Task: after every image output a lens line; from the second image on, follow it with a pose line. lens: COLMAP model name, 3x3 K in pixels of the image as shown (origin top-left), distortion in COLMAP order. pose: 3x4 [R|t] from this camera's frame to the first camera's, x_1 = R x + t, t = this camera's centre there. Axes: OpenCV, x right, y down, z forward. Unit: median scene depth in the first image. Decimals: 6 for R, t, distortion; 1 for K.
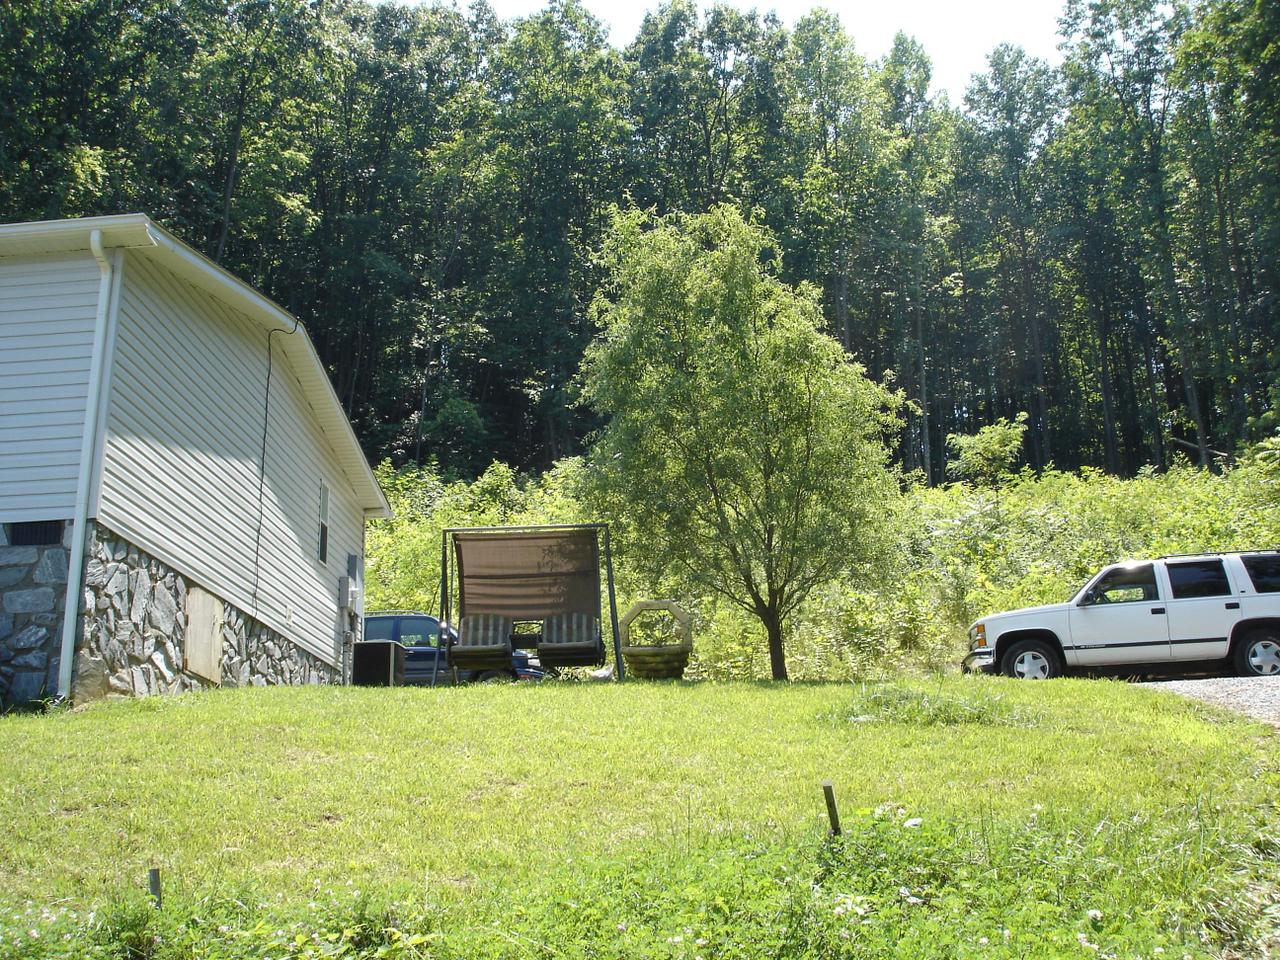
lens RADIAL K [[1405.8, 0, 640.0], [0, 1405.8, 480.0], [0, 0, 1]] dist [-0.071338, -0.122698]
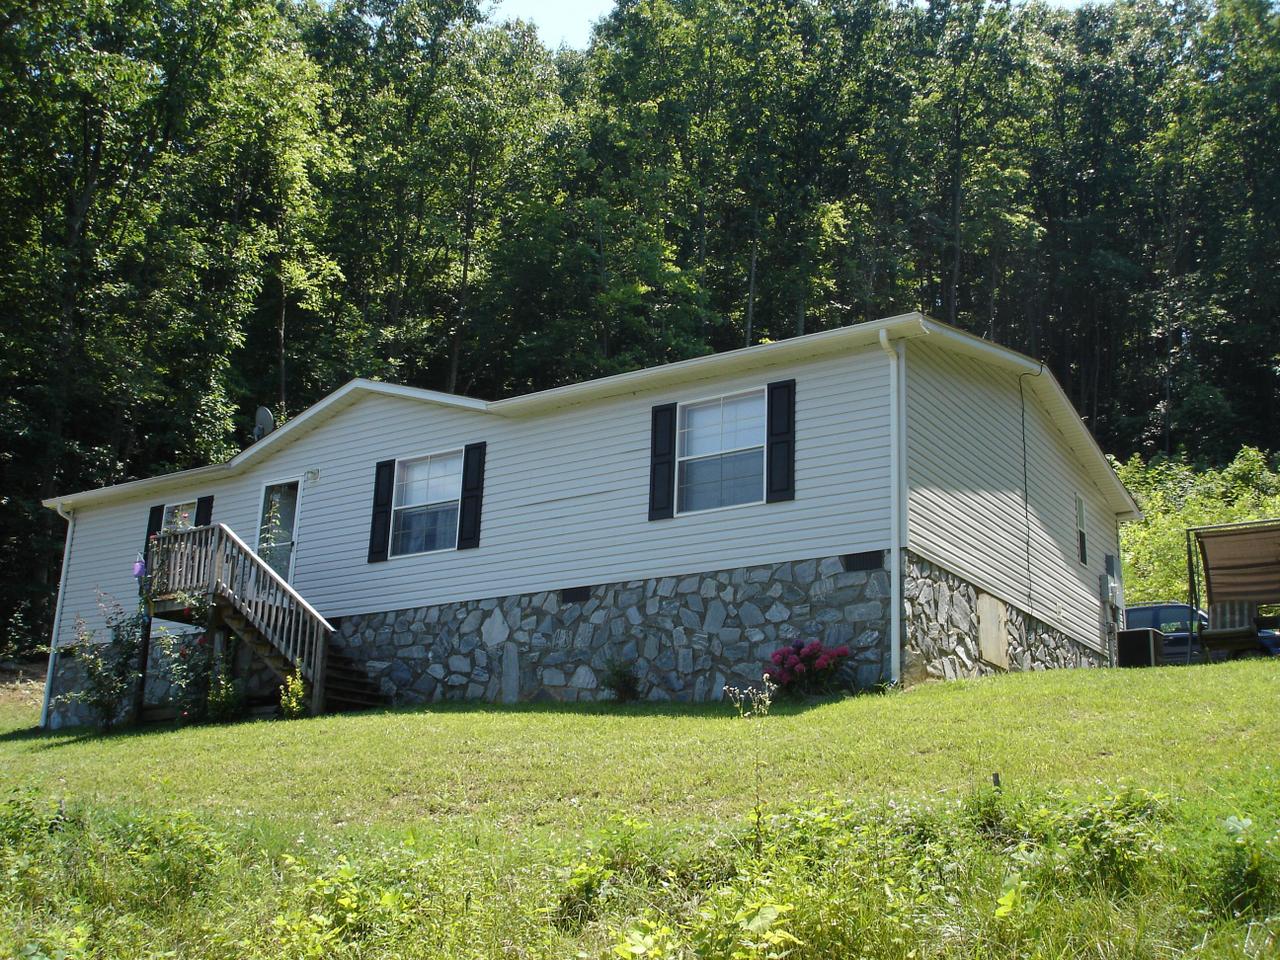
lens RADIAL K [[1405.8, 0, 640.0], [0, 1405.8, 480.0], [0, 0, 1]] dist [-0.071338, -0.122698]
pose [[0.860957, -0.091645, -0.500354, 0.045786], [0.093009, 0.995416, -0.022280, -0.021149], [0.500102, -0.027356, 0.865534, -0.202799]]
